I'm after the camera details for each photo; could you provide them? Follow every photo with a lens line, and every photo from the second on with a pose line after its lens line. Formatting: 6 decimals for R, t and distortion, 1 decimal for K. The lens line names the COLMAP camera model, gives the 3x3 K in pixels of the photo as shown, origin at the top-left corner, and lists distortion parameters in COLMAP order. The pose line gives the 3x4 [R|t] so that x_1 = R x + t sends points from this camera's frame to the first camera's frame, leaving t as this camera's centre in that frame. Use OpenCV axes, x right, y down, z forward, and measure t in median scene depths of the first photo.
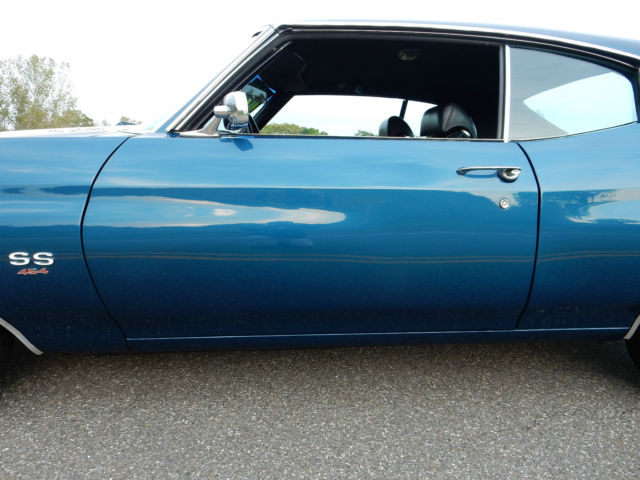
lens RADIAL K [[477.6, 0, 320.5], [0, 477.6, 241.4], [0, 0, 1]] dist [0.002456, -0.010531]
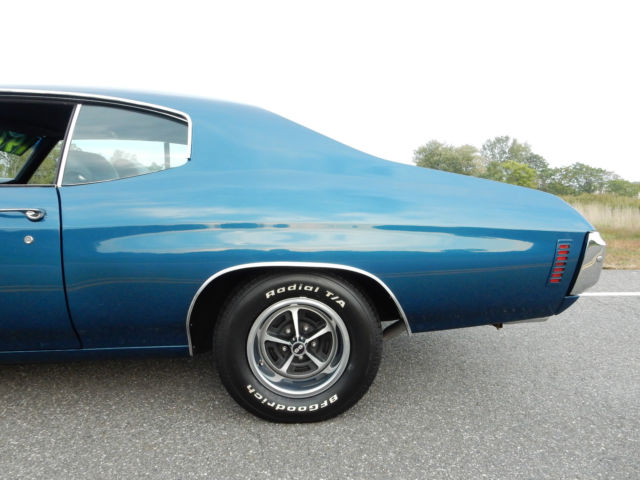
lens RADIAL K [[477.6, 0, 315.4], [0, 477.6, 242.1], [0, 0, 1]] dist [0.002456, -0.010531]
pose [[0.999932, -0.011640, 0.000240, 0.976738], [0.011634, 0.998194, -0.058936, 0.003575], [0.000447, 0.058935, 0.998262, -0.156598]]
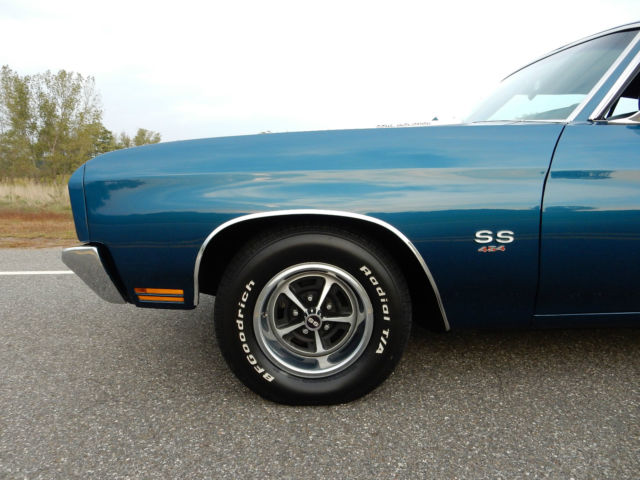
lens RADIAL K [[477.6, 0, 319.5], [0, 477.6, 236.7], [0, 0, 1]] dist [0.002456, -0.010531]
pose [[0.999638, -0.010854, -0.024615, -0.831536], [0.010175, 0.999569, -0.027544, 0.052496], [0.024903, 0.027284, 0.999317, -0.079486]]
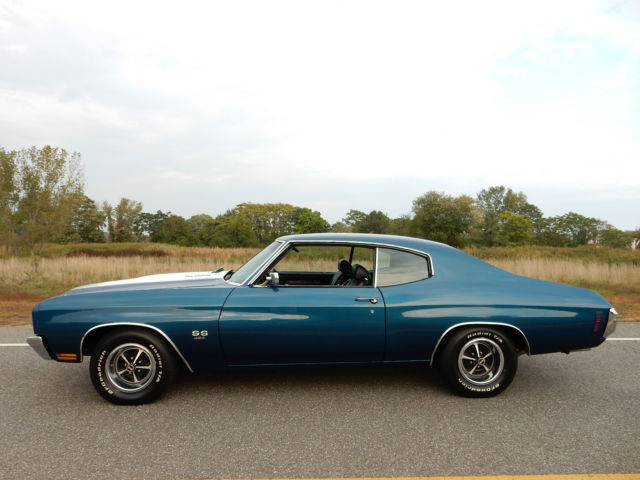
lens RADIAL K [[477.6, 0, 323.6], [0, 477.6, 243.9], [0, 0, 1]] dist [0.002456, -0.010531]
pose [[0.999790, -0.002902, 0.020271, 0.048373], [0.005992, 0.988038, -0.154095, -0.038490], [-0.019582, 0.154184, 0.987848, -1.559777]]
